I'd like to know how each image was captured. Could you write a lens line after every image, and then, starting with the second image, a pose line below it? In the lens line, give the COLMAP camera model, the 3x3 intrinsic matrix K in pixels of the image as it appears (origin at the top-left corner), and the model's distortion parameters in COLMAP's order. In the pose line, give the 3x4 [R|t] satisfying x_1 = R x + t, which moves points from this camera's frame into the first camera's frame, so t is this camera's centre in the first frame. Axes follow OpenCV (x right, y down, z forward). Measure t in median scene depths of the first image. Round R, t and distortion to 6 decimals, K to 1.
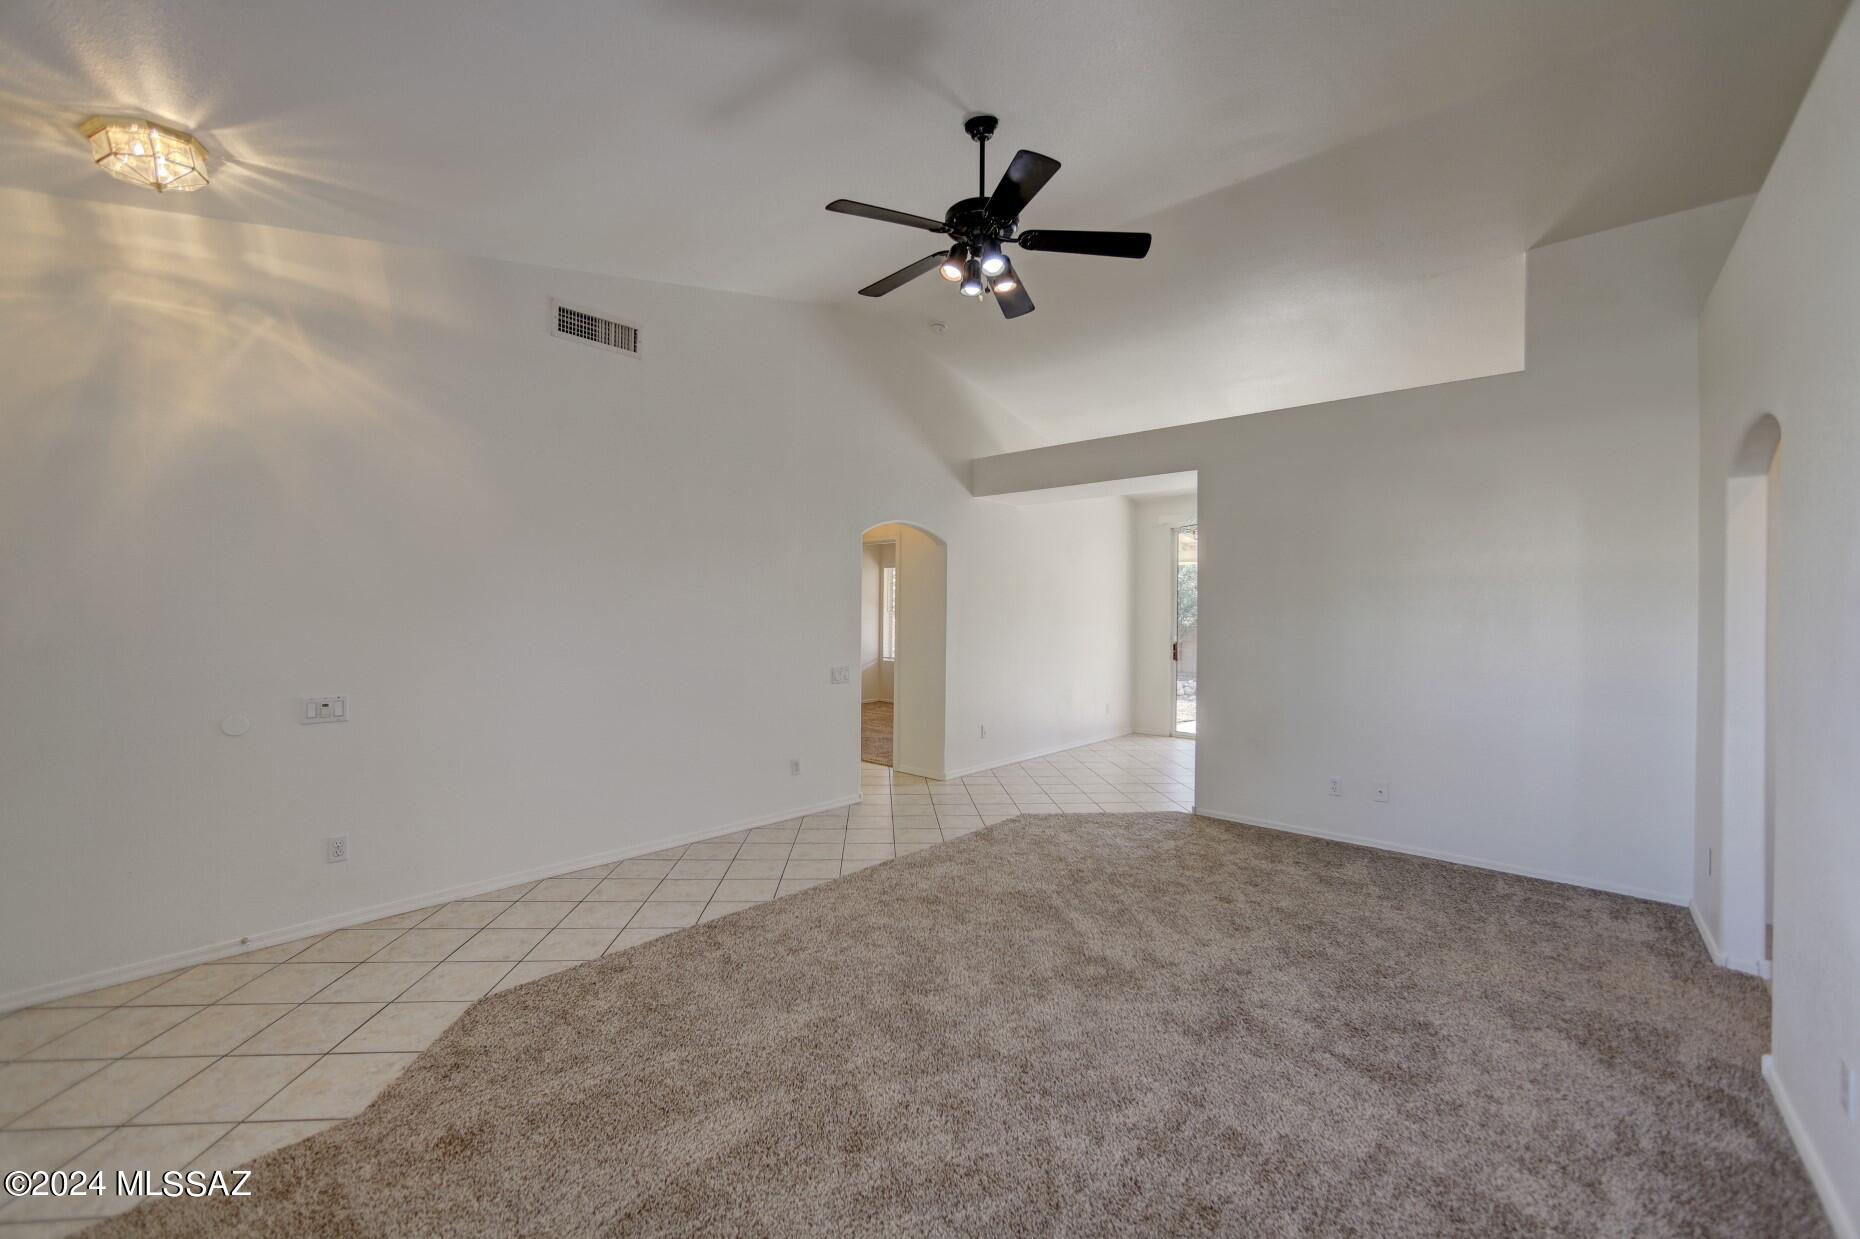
lens RADIAL K [[742.0, 0, 936.1], [0, 742.0, 616.6], [0, 0, 1]] dist [-0.042932, 0.014450]
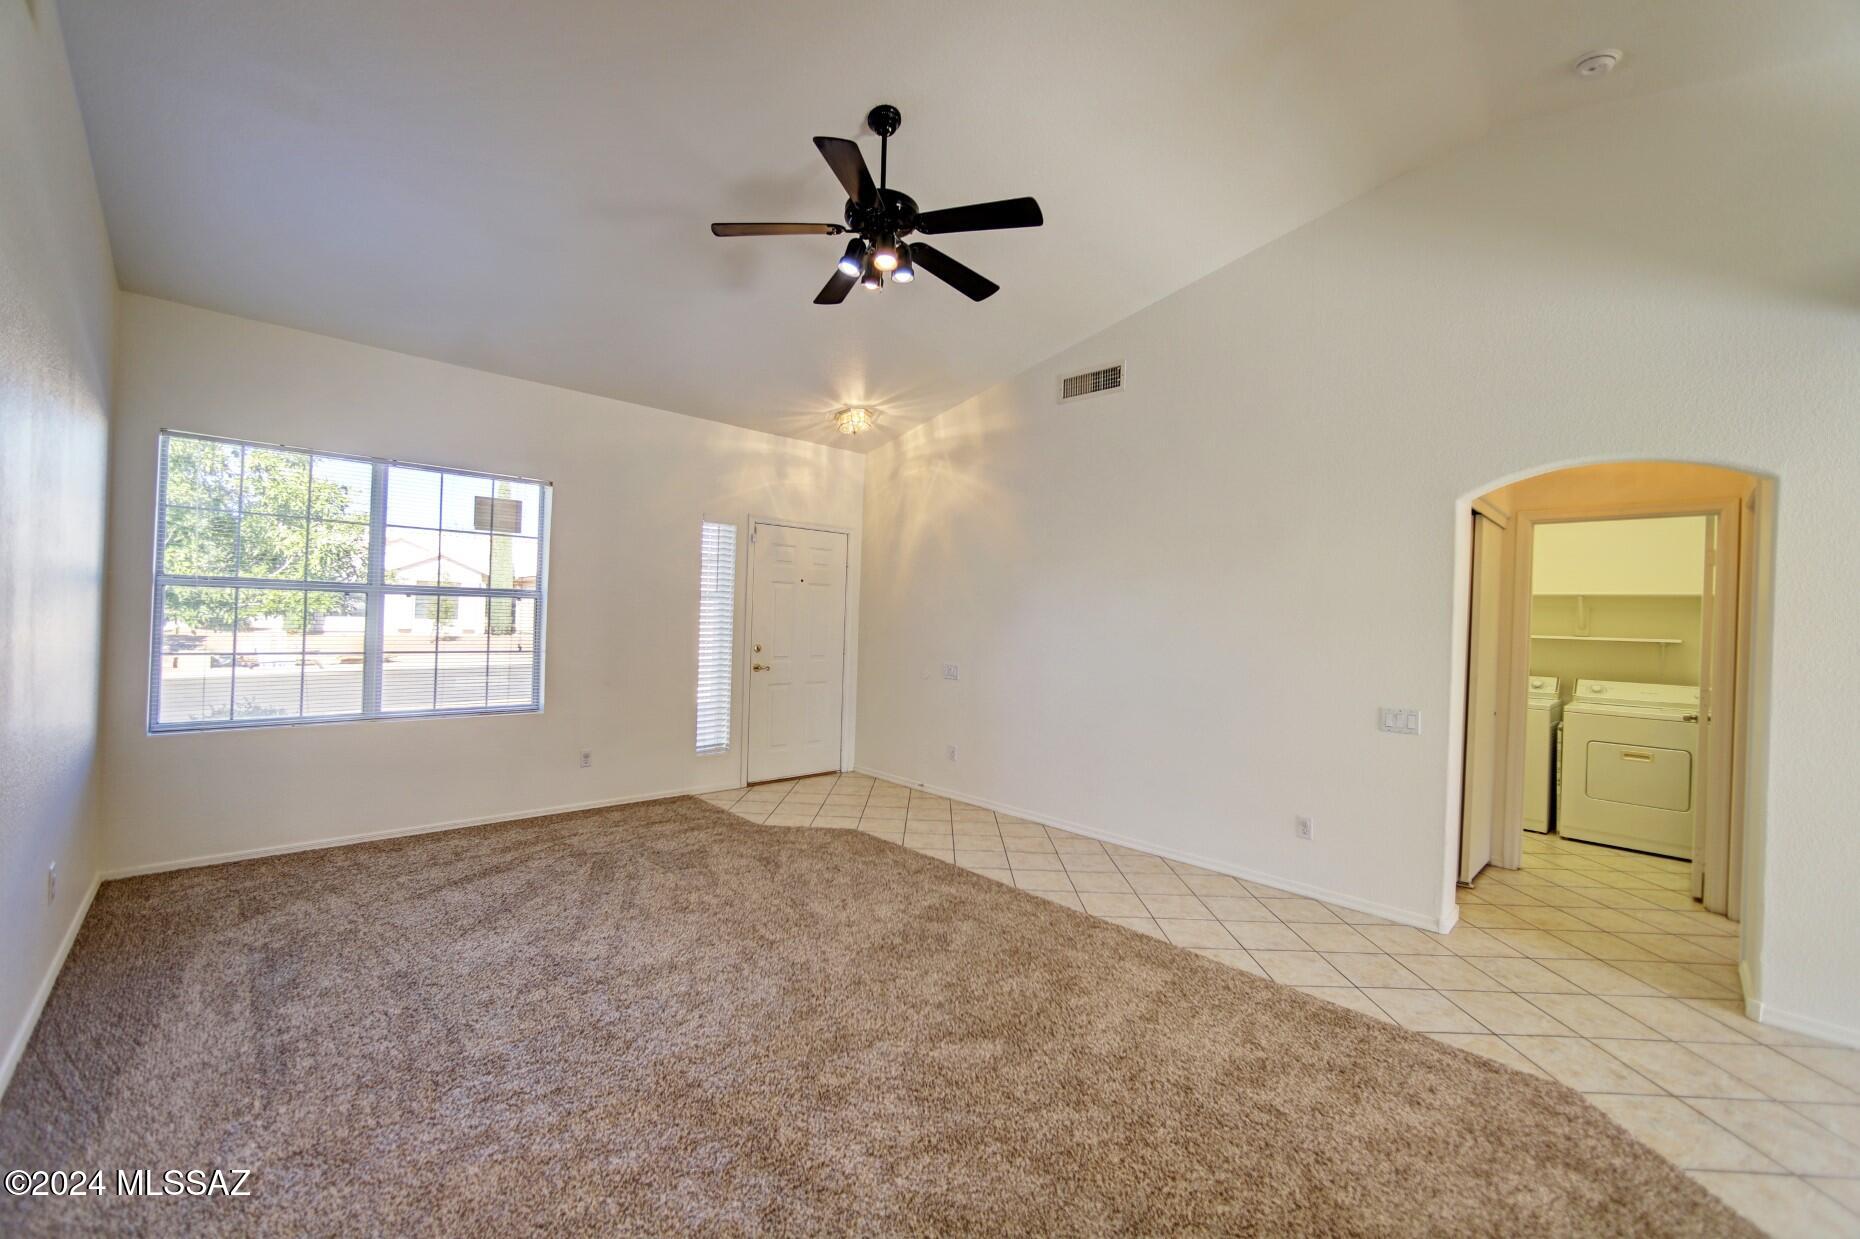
lens RADIAL K [[737.8, 0, 930.0], [0, 737.8, 619.5], [0, 0, 1]] dist [-0.022923, 0.008979]
pose [[-0.083166, -0.012078, -0.996463, 0.893981], [-0.039826, 0.999168, -0.008787, 0.017632], [0.995740, 0.038955, -0.083577, 1.015696]]
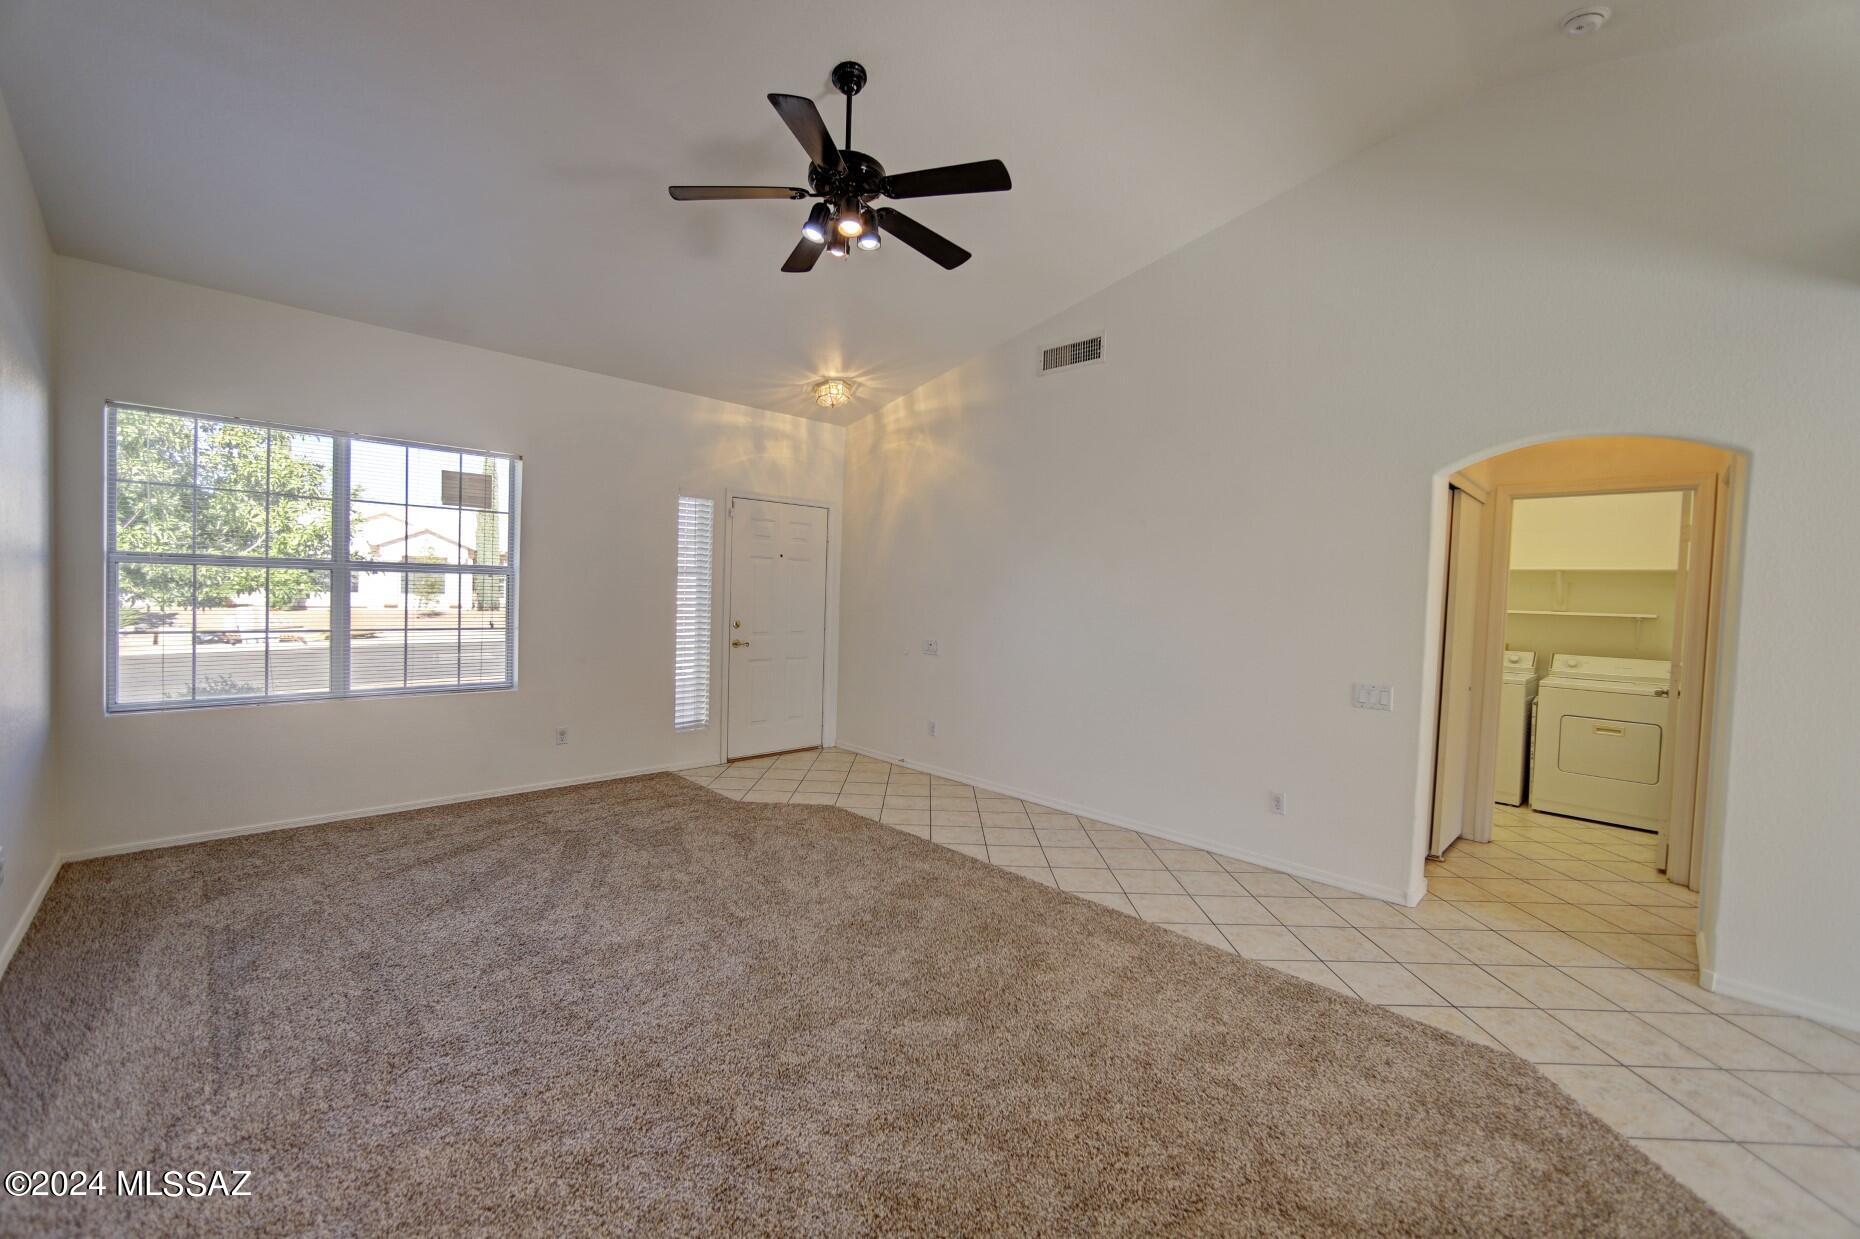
lens RADIAL K [[737.8, 0, 930.0], [0, 737.8, 619.5], [0, 0, 1]] dist [-0.022923, 0.008979]
pose [[-0.071541, 0.023070, -0.997171, 0.880372], [-0.038306, 0.998931, 0.025859, 0.013081], [0.996702, 0.040048, -0.070581, 1.041524]]
